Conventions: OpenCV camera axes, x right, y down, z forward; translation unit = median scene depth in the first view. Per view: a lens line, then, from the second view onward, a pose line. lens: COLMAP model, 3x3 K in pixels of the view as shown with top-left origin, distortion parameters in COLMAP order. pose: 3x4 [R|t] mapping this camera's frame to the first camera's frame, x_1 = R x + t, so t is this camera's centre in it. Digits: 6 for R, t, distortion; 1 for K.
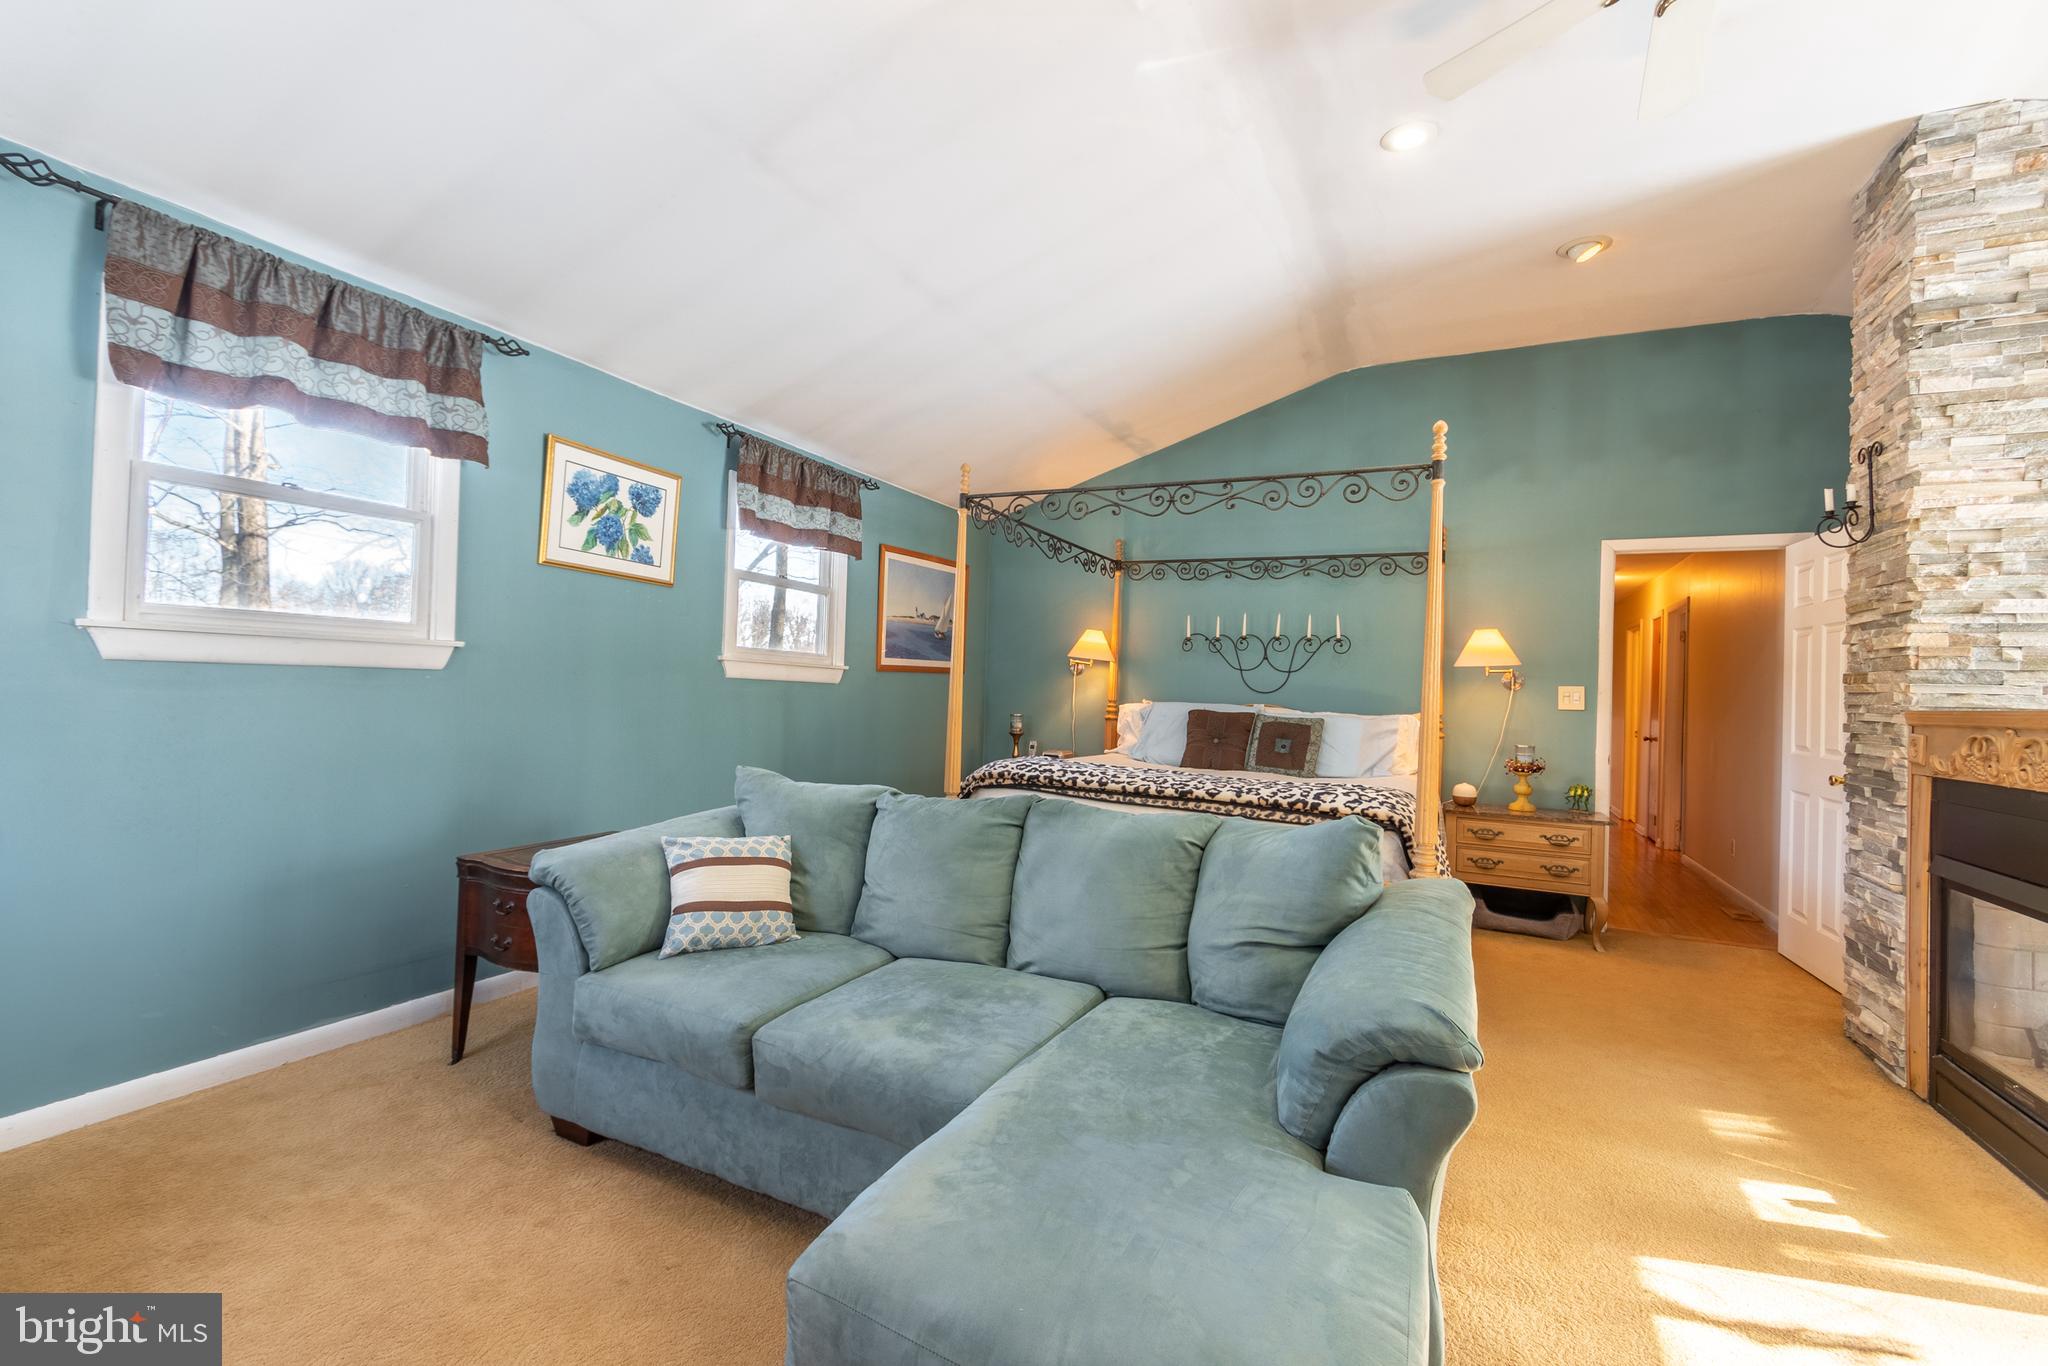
lens RADIAL K [[893.8, 0, 1014.1], [0, 893.8, 674.8], [0, 0, 1]] dist [0.003740, -0.000931]
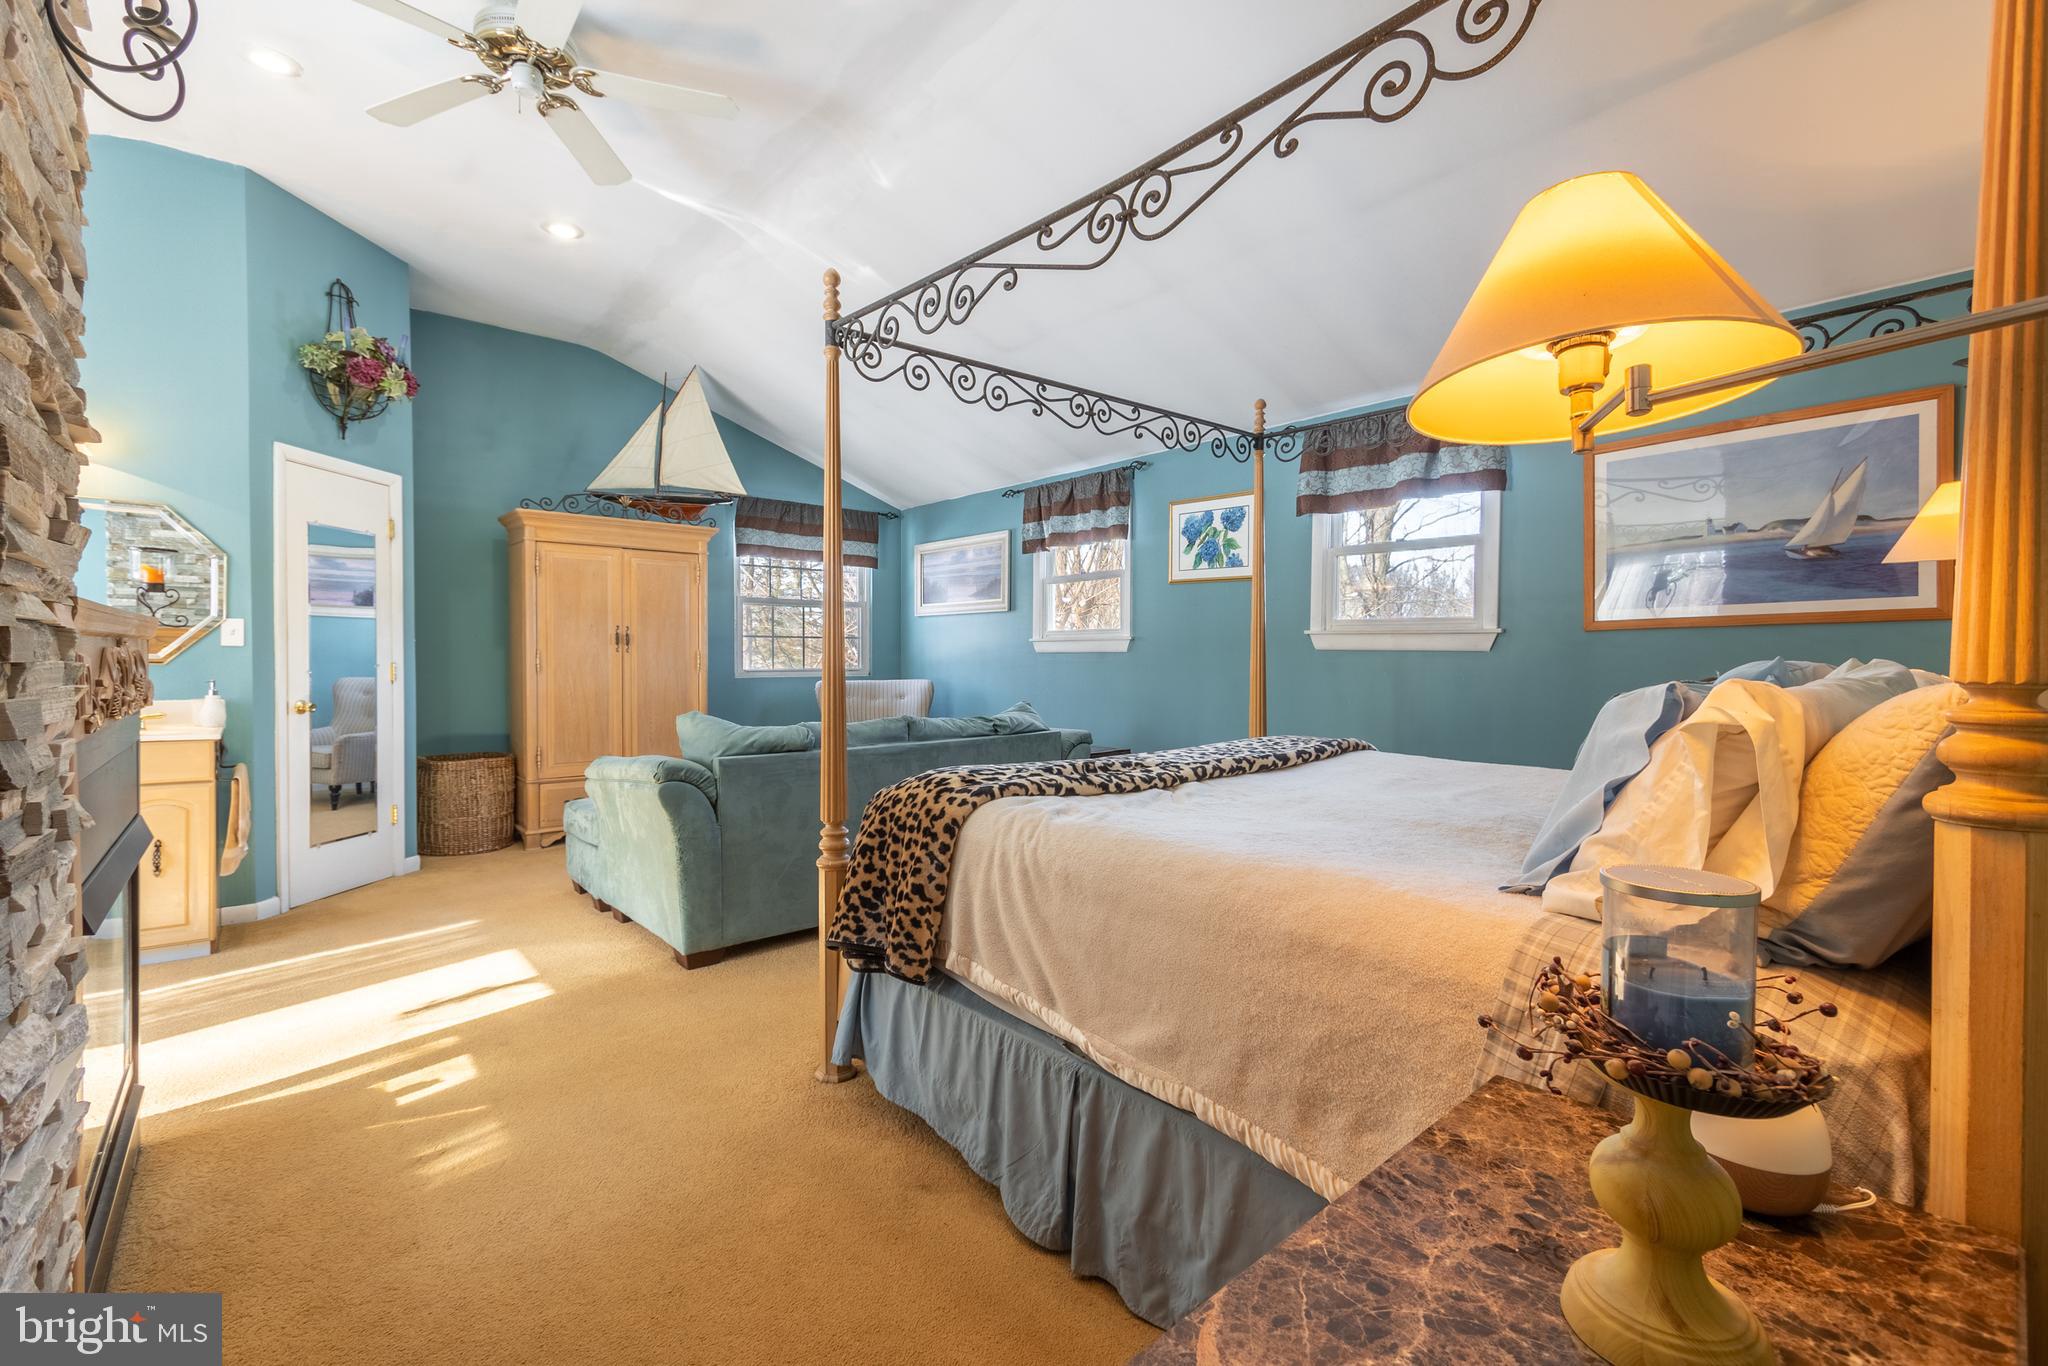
lens RADIAL K [[893.8, 0, 1013.4], [0, 893.8, 680.2], [0, 0, 1]] dist [0.003740, -0.000931]
pose [[-0.412897, -0.004950, -0.910764, 0.976911], [0.001785, 0.999979, -0.006244, 0.054597], [0.910776, -0.004204, -0.412880, 1.304398]]
